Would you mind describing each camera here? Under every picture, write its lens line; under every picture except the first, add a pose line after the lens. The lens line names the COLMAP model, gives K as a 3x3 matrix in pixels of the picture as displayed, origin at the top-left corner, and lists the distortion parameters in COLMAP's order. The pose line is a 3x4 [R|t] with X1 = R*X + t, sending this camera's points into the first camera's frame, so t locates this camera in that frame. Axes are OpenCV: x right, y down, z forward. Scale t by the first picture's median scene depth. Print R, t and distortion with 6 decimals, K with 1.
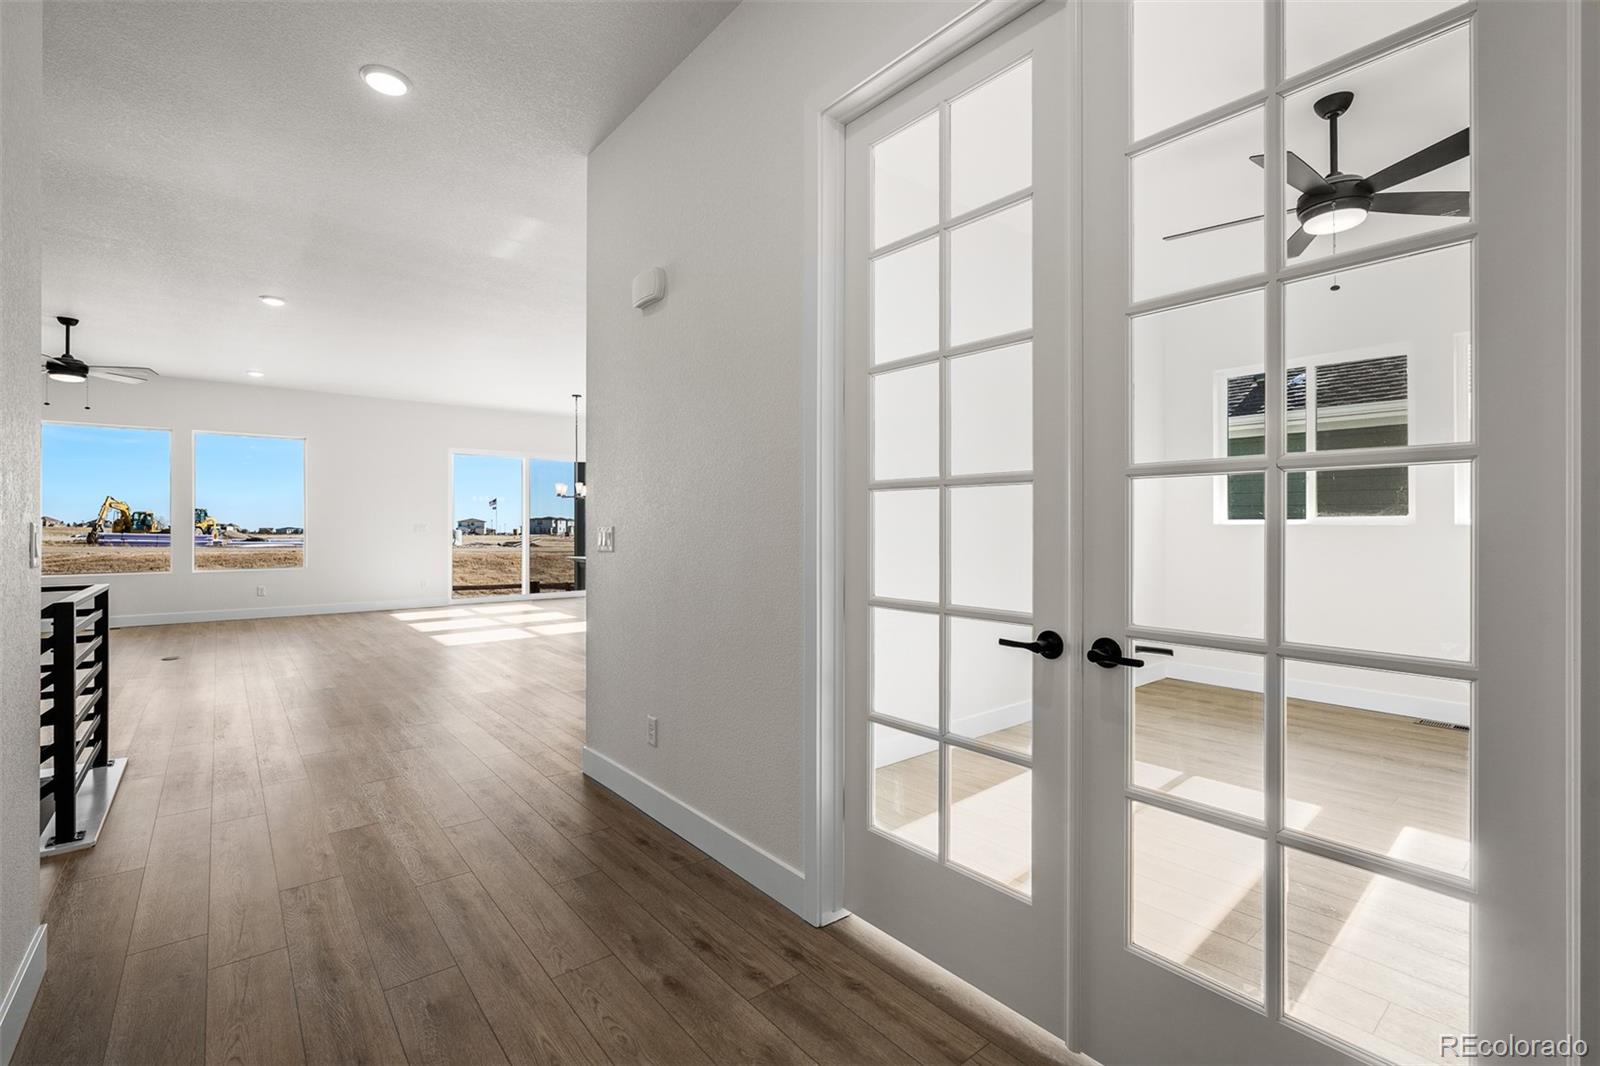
lens RADIAL K [[706.8, 0, 802.1], [0, 706.8, 530.6], [0, 0, 1]] dist [-0.001405, -0.000479]
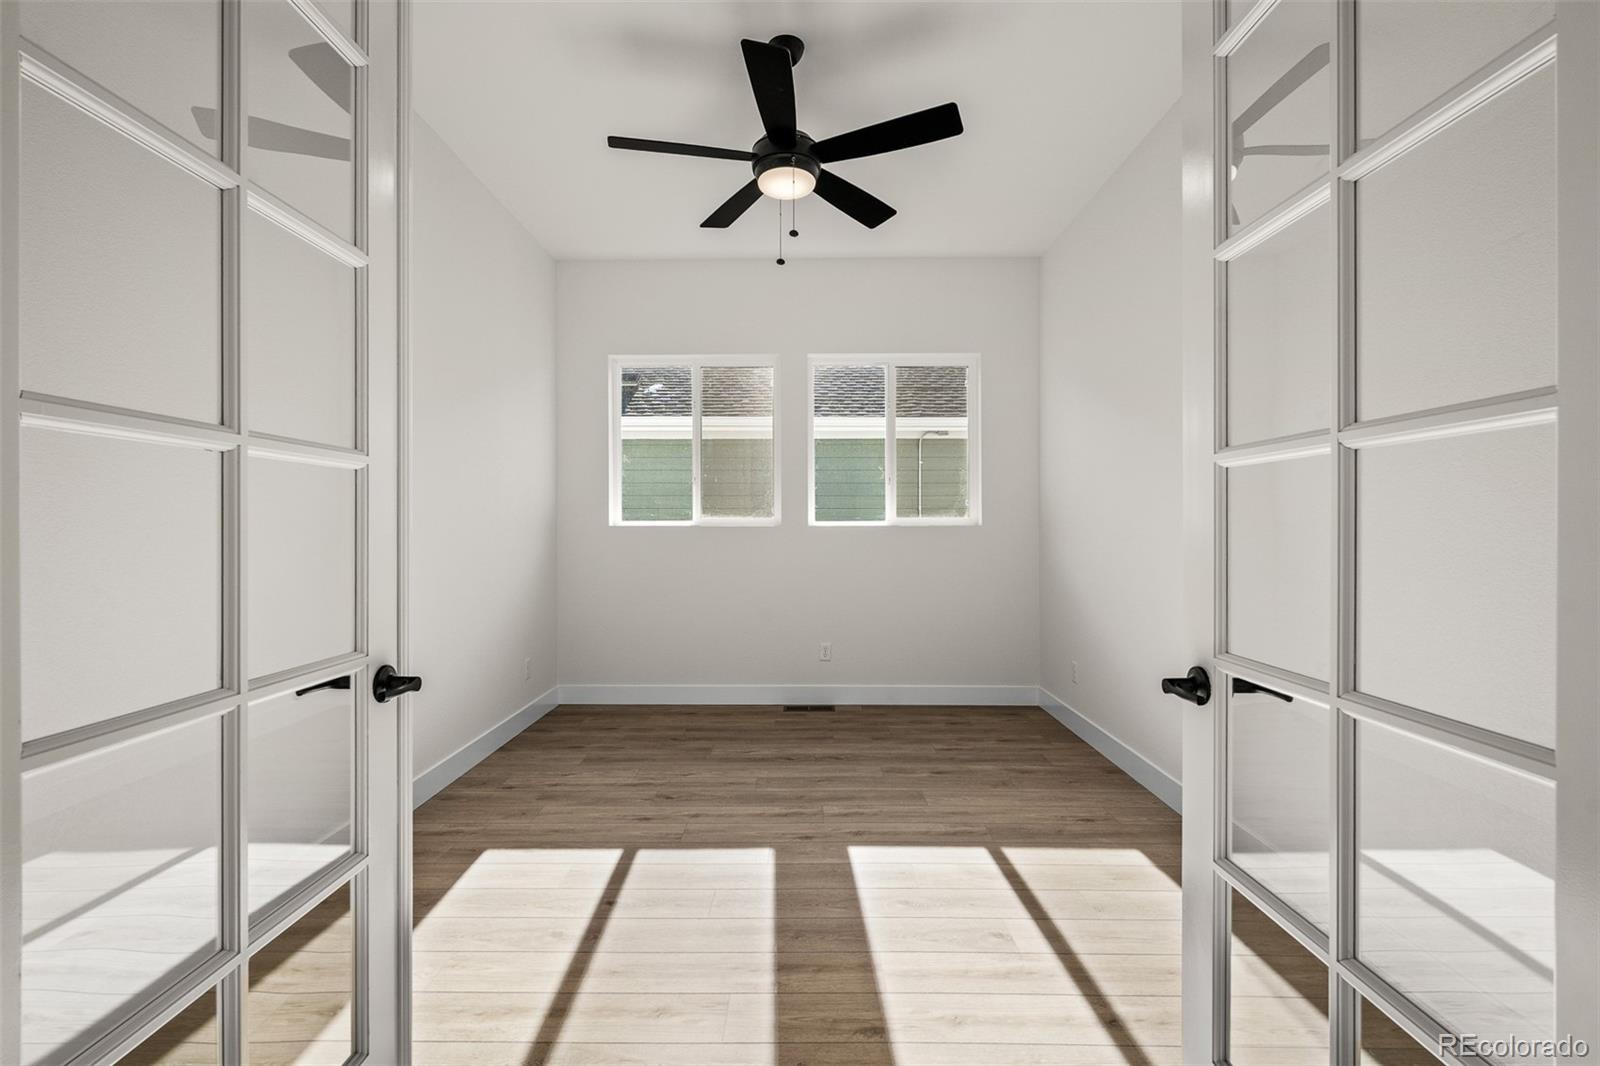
lens RADIAL K [[706.8, 0, 802.1], [0, 706.8, 530.6], [0, 0, 1]] dist [-0.001405, -0.000479]
pose [[0.643321, -0.001094, 0.765596, 0.067088], [0.003108, 0.999994, -0.001182, -0.000993], [-0.765590, 0.003140, 0.643321, 0.318813]]
